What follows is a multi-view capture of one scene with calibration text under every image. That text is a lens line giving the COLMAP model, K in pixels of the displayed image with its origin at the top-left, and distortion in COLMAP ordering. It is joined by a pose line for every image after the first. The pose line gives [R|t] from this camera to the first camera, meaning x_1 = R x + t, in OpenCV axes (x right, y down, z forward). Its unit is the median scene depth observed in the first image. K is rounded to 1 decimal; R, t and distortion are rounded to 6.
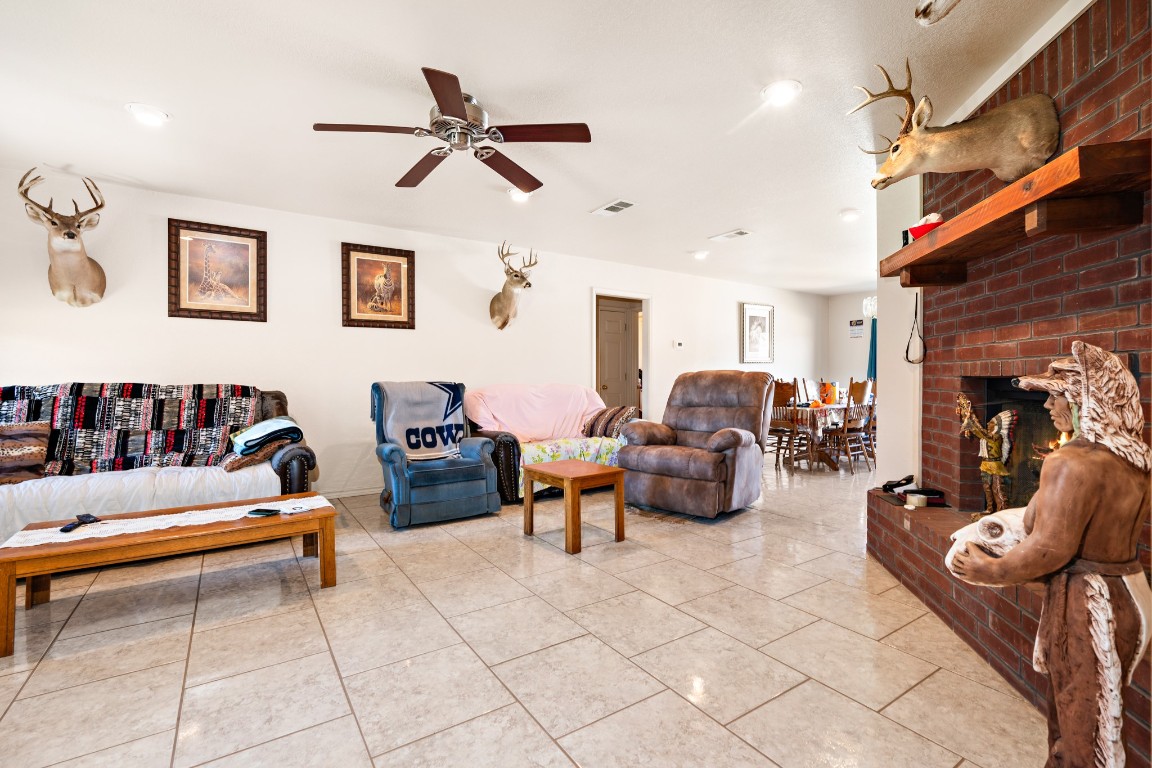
lens RADIAL K [[519.1, 0, 580.1], [0, 519.1, 378.1], [0, 0, 1]] dist [-0.001641, -0.000063]
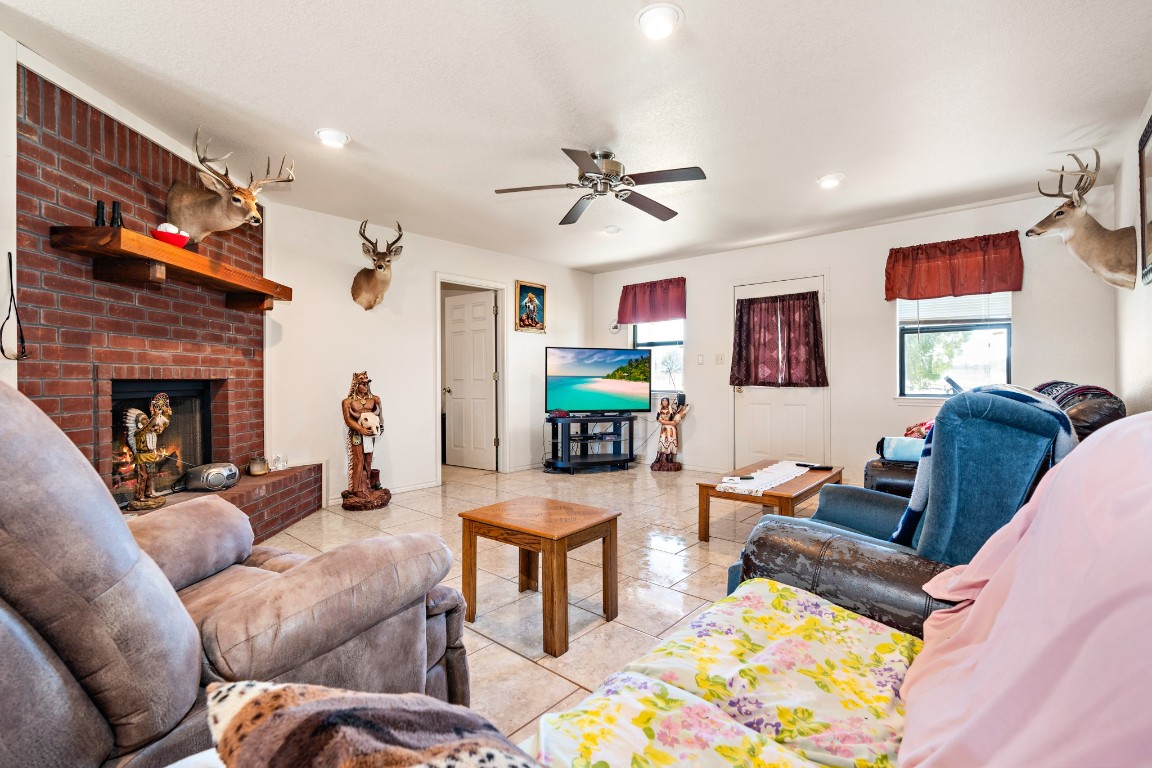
lens RADIAL K [[519.1, 0, 573.3], [0, 519.1, 381.3], [0, 0, 1]] dist [-0.001641, -0.000063]
pose [[-0.970097, 0.006091, -0.242641, 0.140753], [0.004316, 0.999960, 0.007847, -0.003450], [0.242679, 0.006565, -0.970084, 2.243243]]
